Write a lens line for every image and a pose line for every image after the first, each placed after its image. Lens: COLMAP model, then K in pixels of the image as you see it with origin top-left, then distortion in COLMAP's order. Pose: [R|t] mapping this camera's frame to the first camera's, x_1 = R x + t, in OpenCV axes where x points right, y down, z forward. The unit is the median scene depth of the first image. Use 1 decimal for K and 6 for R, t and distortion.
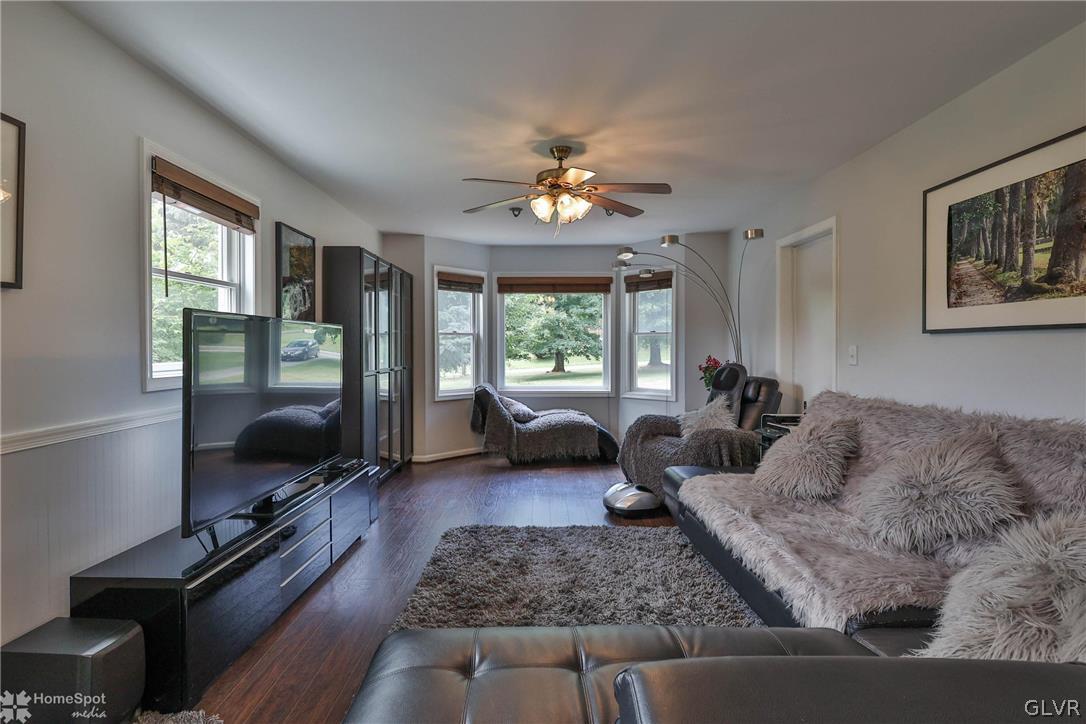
lens RADIAL K [[543.7, 0, 543.0], [0, 543.7, 362.0], [0, 0, 1]] dist [-0.005070, -0.000214]
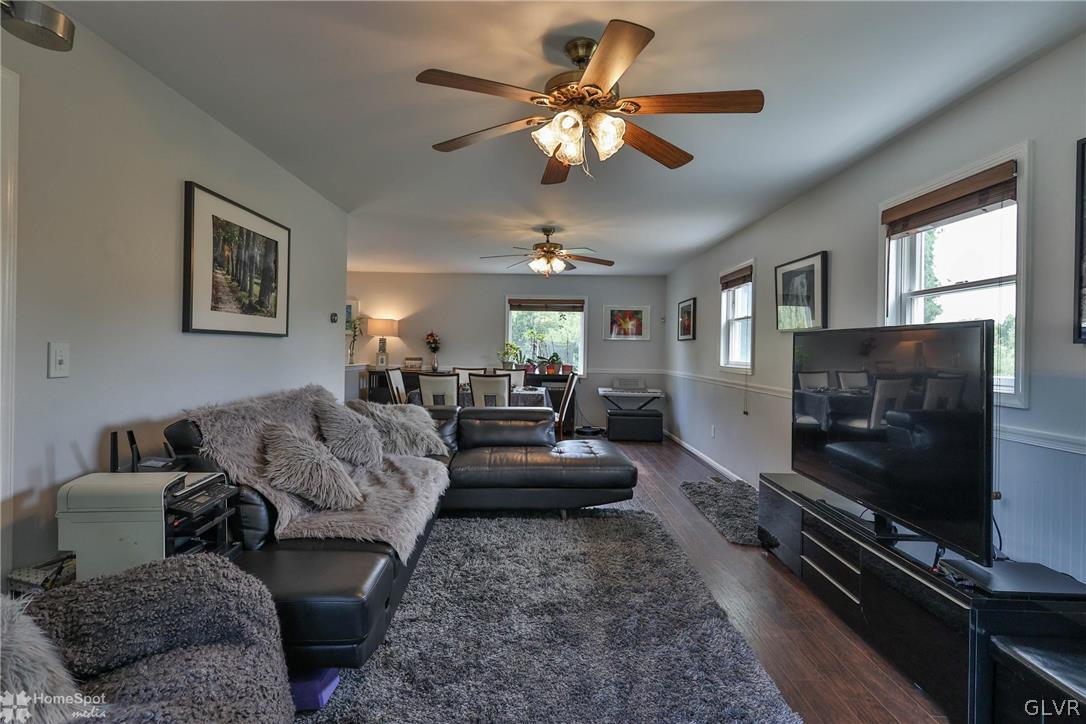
lens RADIAL K [[543.7, 0, 543.0], [0, 543.7, 362.0], [0, 0, 1]] dist [-0.005070, -0.000214]
pose [[-0.999916, -0.012893, 0.001270, 0.076704], [-0.012807, 0.998488, 0.053448, -0.053079], [-0.001958, 0.053428, -0.998570, 1.734274]]
